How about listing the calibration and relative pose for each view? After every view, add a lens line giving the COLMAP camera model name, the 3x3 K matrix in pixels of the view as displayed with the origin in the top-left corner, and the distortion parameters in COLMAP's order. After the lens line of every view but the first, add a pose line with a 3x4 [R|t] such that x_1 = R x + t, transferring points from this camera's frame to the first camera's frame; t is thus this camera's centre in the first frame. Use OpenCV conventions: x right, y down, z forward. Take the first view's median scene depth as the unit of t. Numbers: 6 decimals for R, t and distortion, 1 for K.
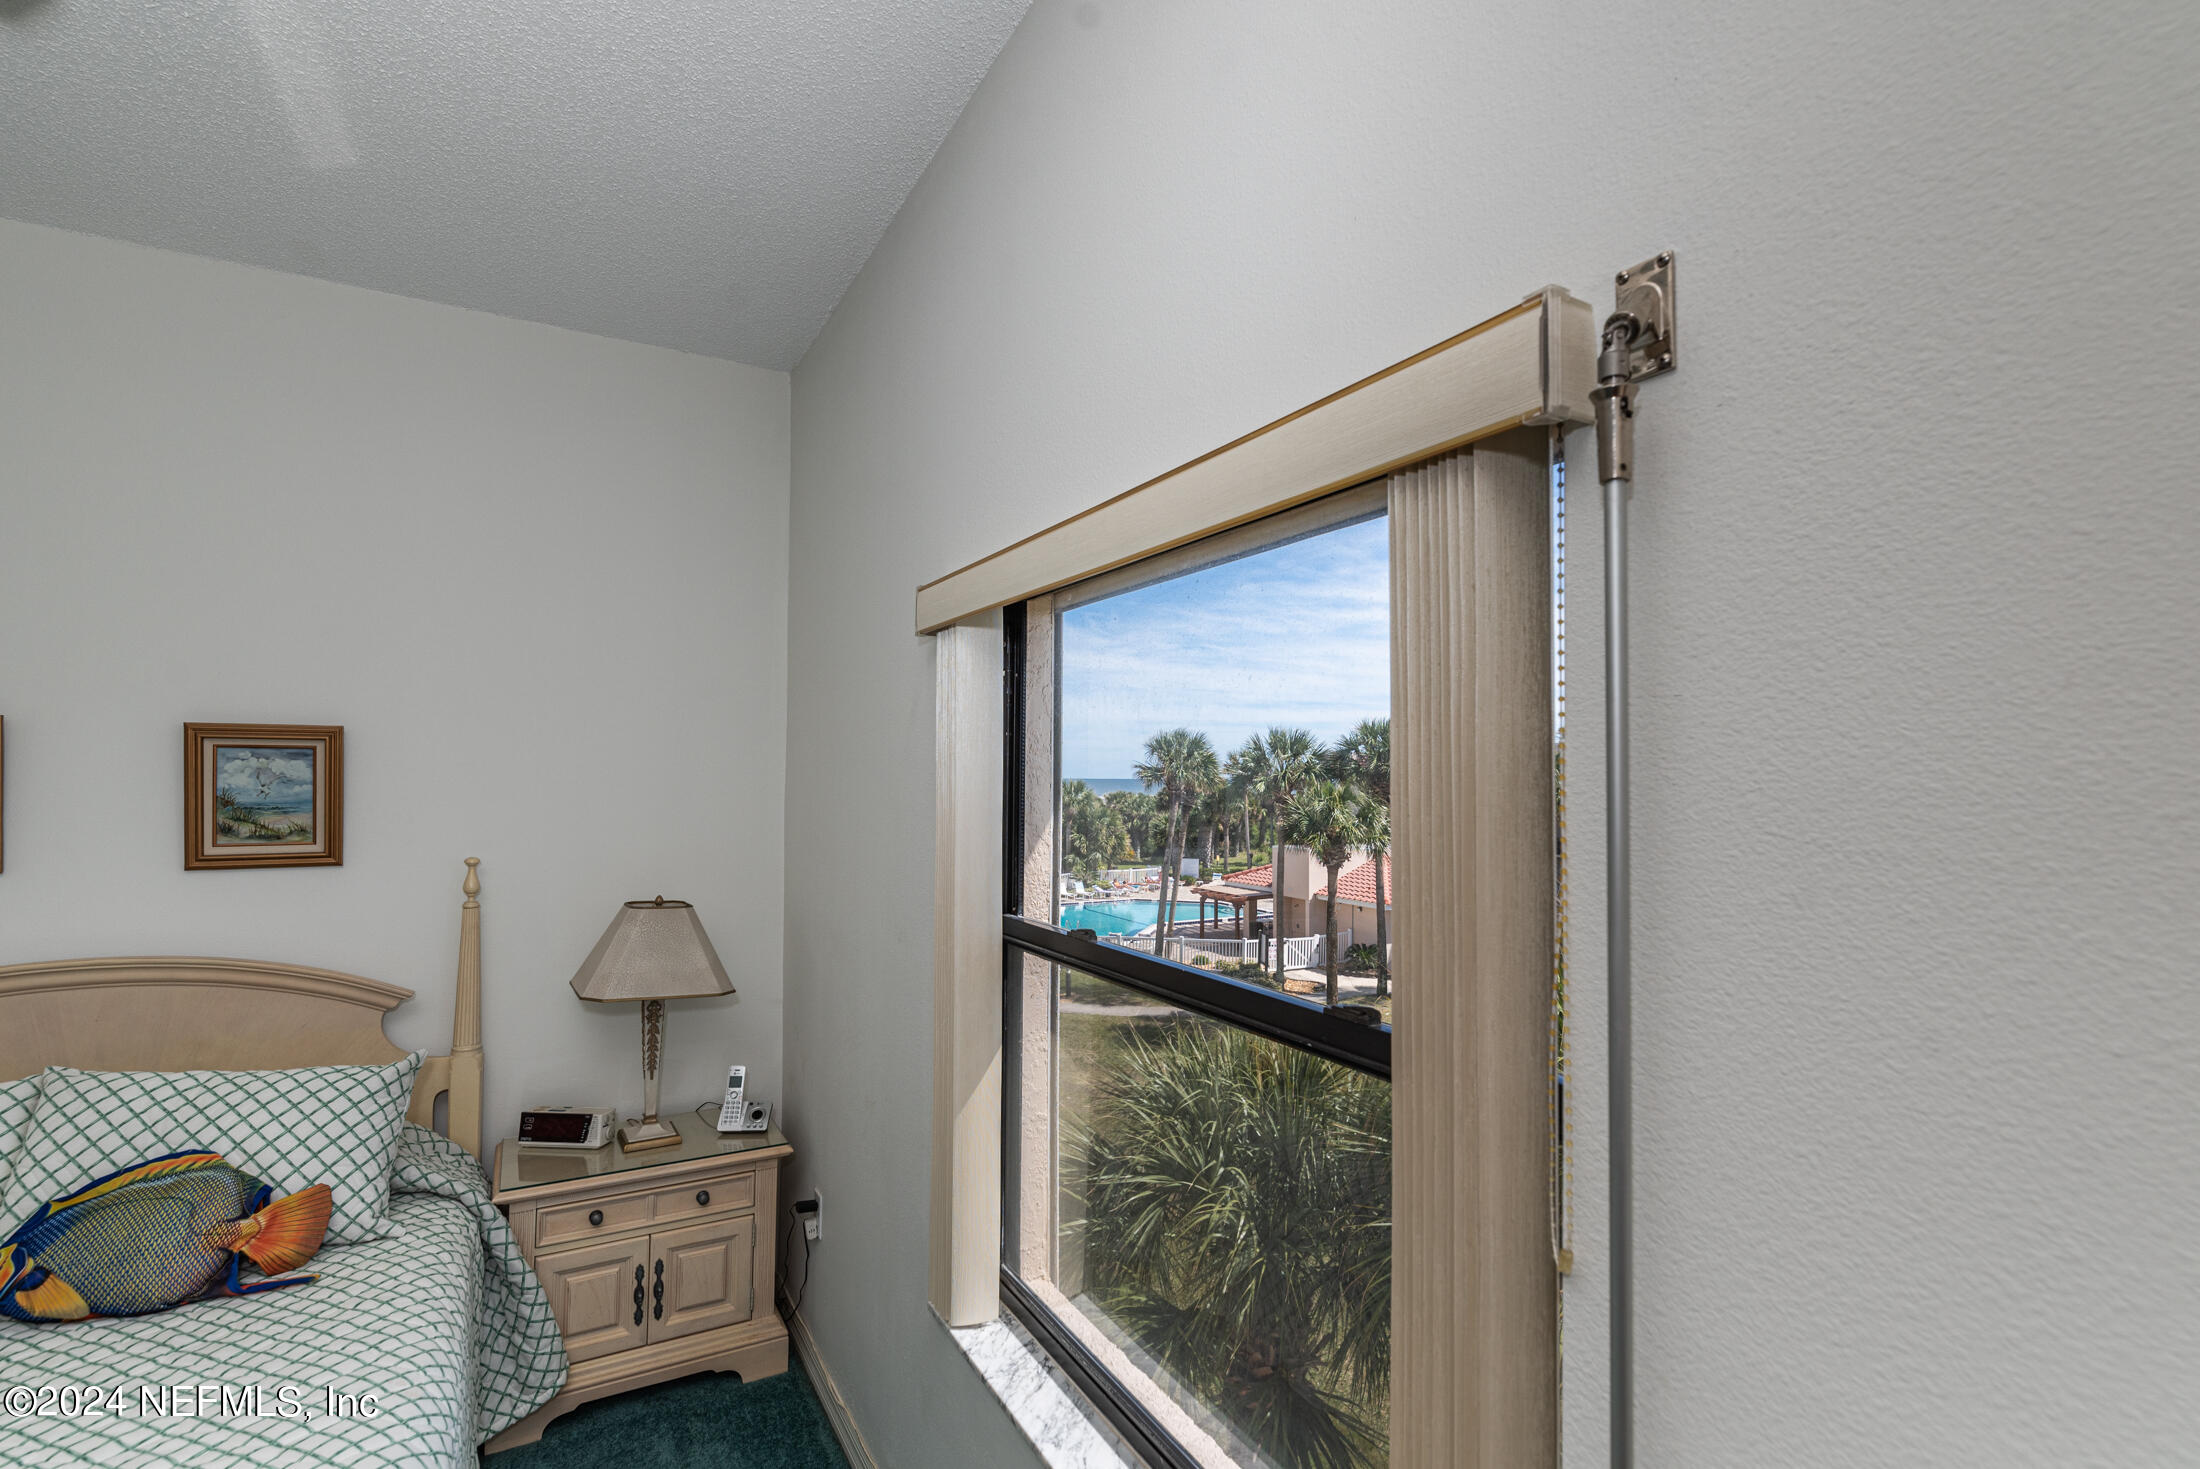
lens RADIAL K [[987.8, 0, 1128.4], [0, 987.8, 760.6], [0, 0, 1]] dist [-0.003215, 0.000239]
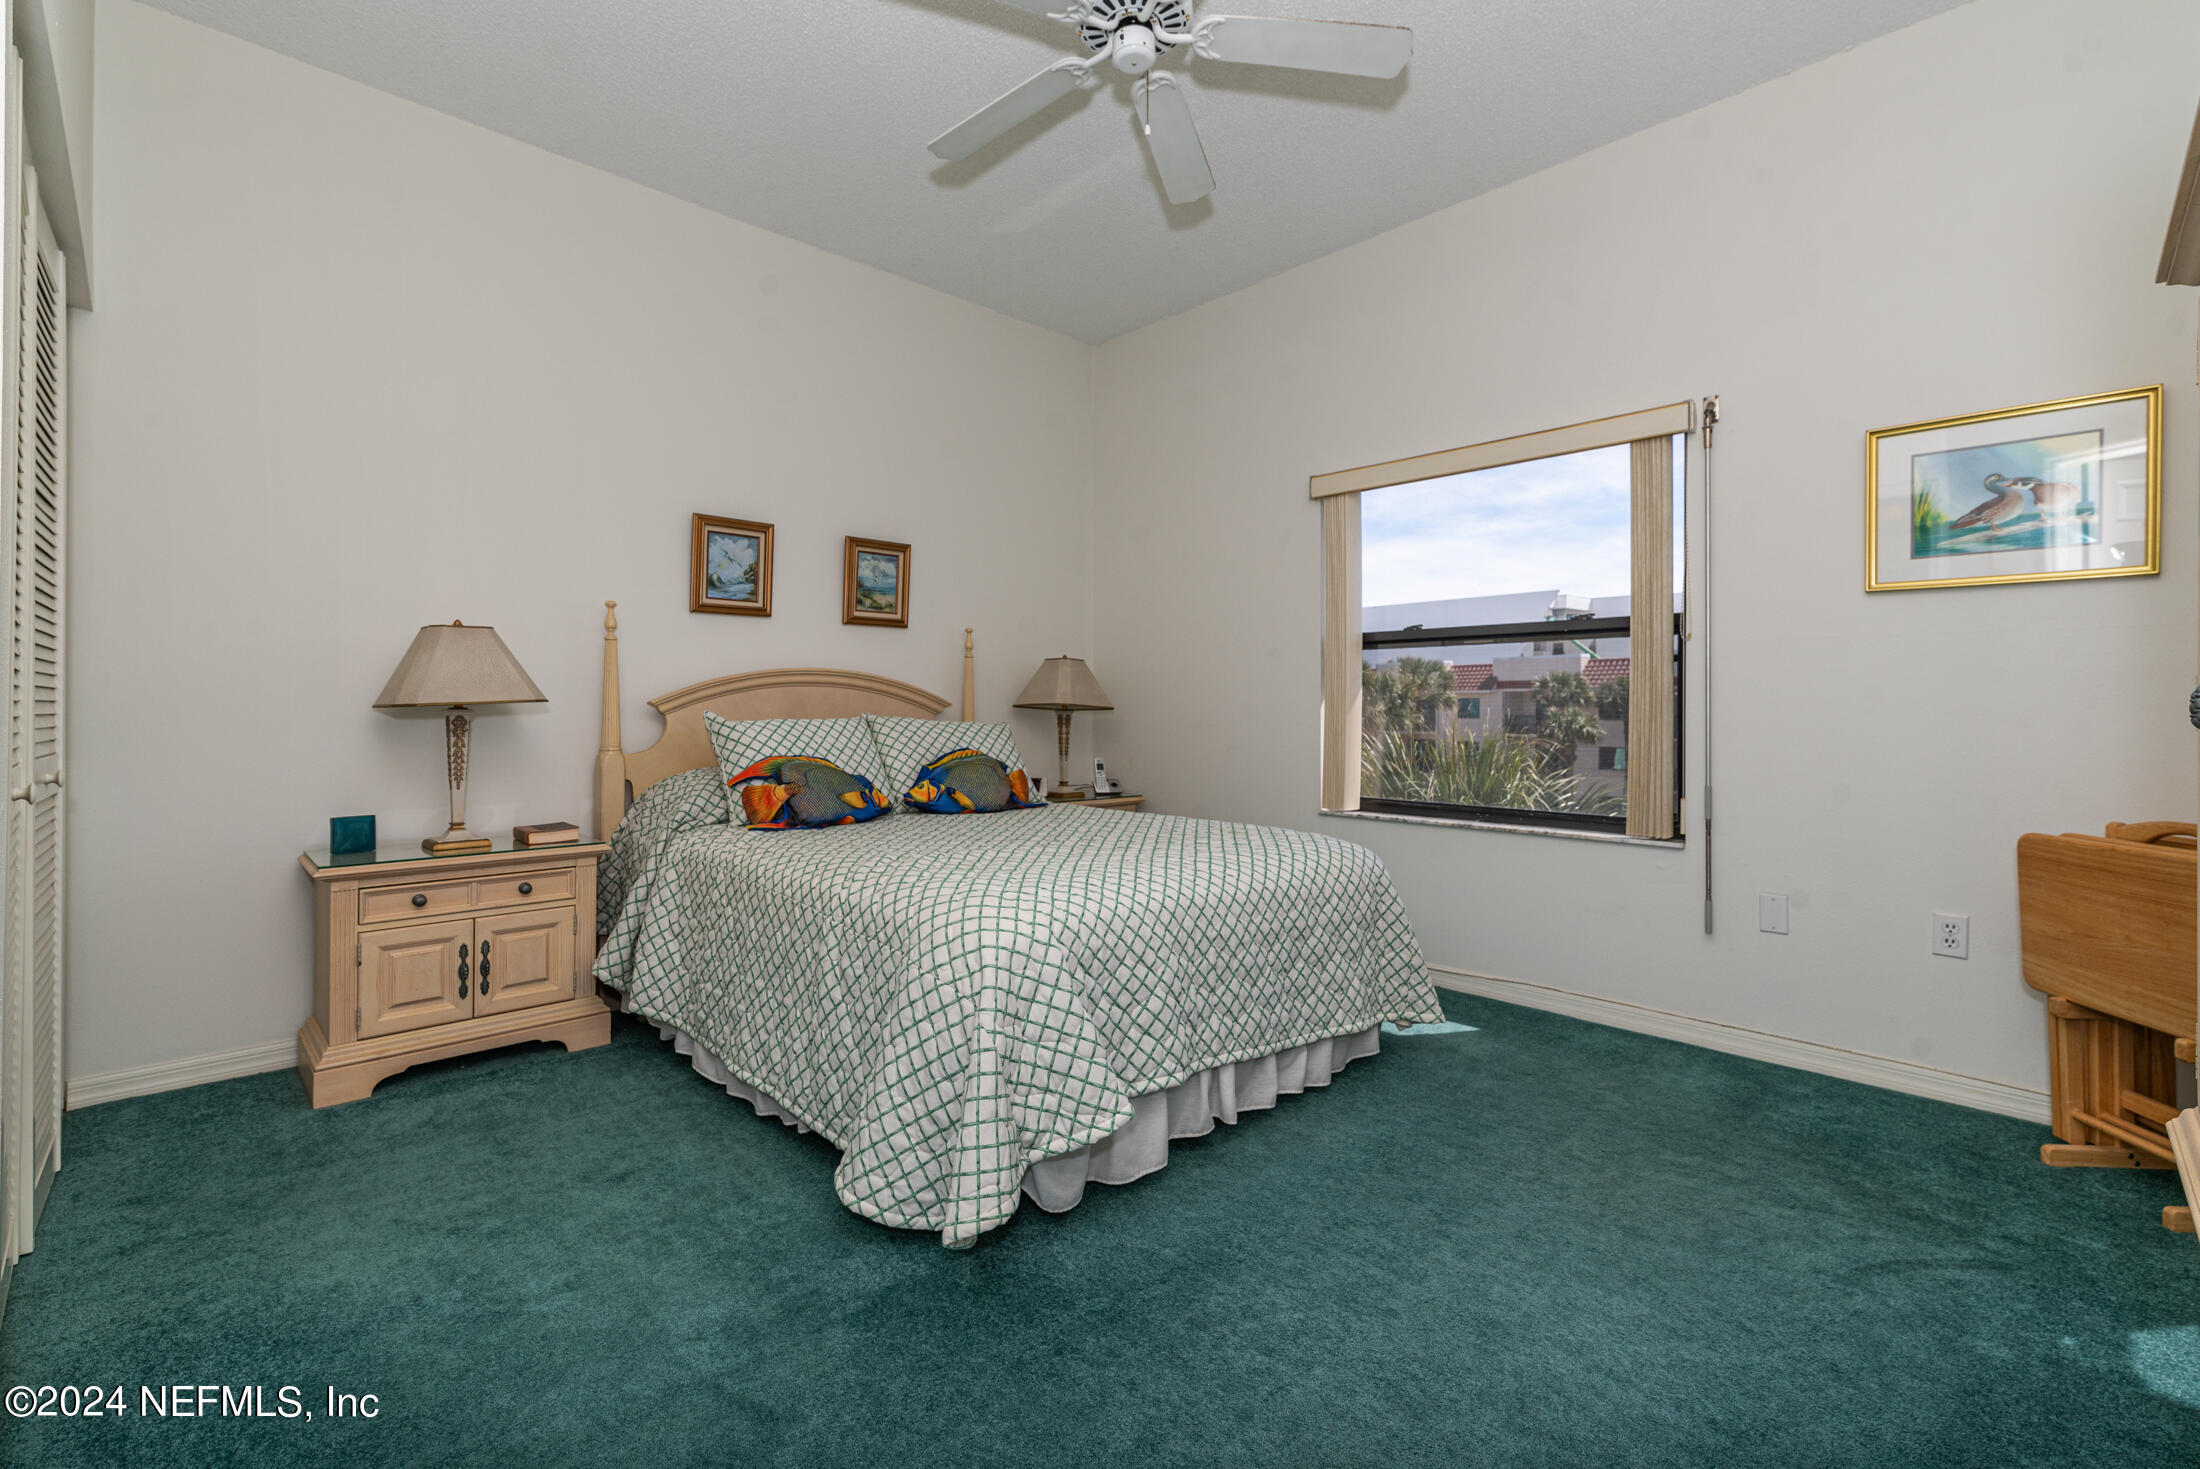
lens RADIAL K [[987.8, 0, 1130.9], [0, 987.8, 695.3], [0, 0, 1]] dist [-0.003215, 0.000239]
pose [[0.969822, -0.007768, 0.243689, -0.862046], [0.006136, 0.999953, 0.007454, 0.216906], [-0.243736, -0.005734, 0.969825, -0.743824]]
